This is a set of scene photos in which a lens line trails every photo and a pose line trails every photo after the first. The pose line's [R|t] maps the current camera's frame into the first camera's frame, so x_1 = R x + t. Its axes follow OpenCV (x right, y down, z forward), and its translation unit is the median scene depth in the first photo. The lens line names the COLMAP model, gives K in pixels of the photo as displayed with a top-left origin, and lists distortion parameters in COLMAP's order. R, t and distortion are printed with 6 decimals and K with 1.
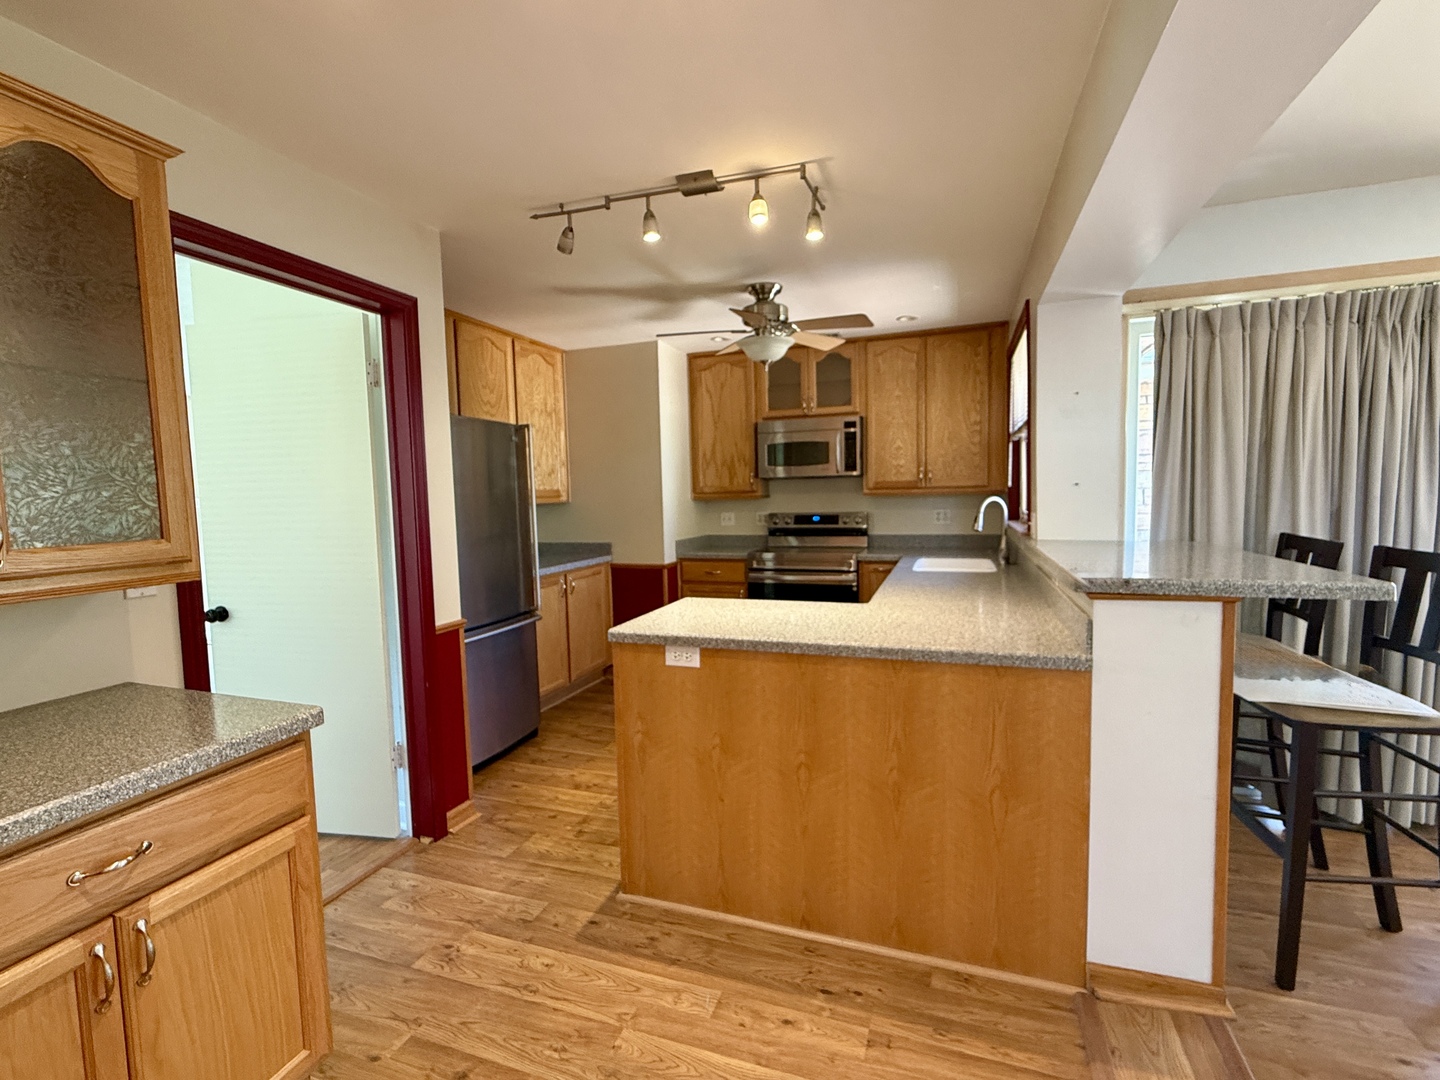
lens RADIAL K [[674.9, 0, 709.5], [0, 674.9, 545.8], [0, 0, 1]] dist [-0.005404, -0.000552]
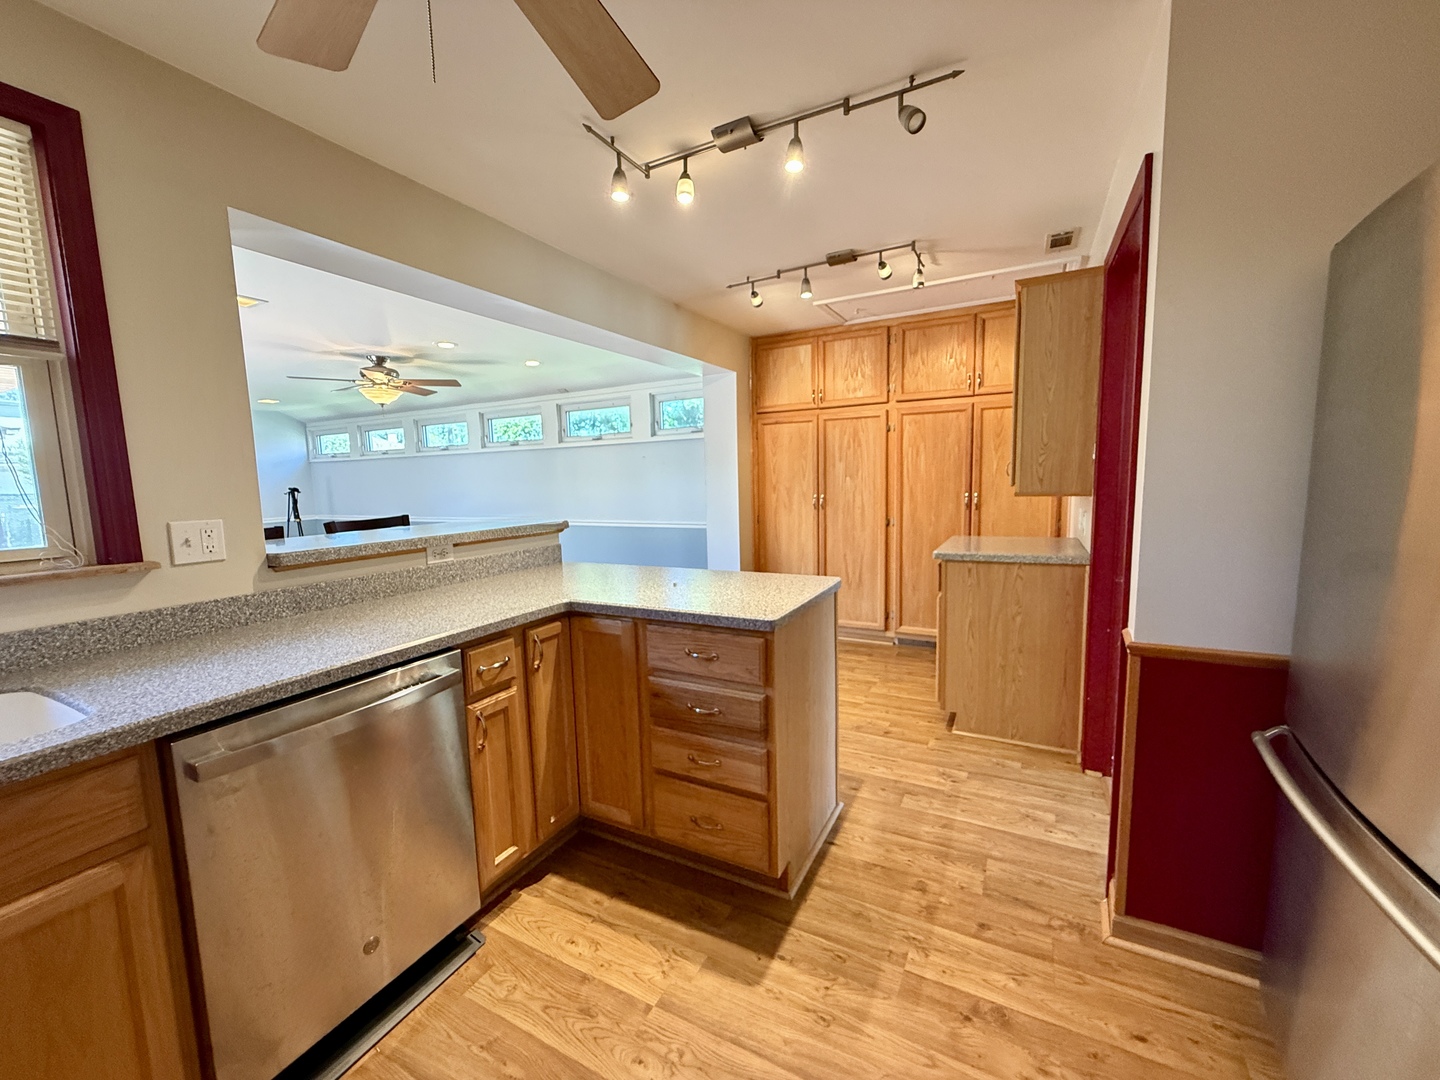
lens RADIAL K [[575.5, 0, 716.0], [0, 575.5, 543.5], [0, 0, 1]] dist [-0.000096, 0.000028]
pose [[-0.988869, 0.042820, 0.142496, -0.065940], [0.069236, 0.980117, 0.185950, -0.113699], [-0.131701, 0.193746, -0.972171, 1.606315]]
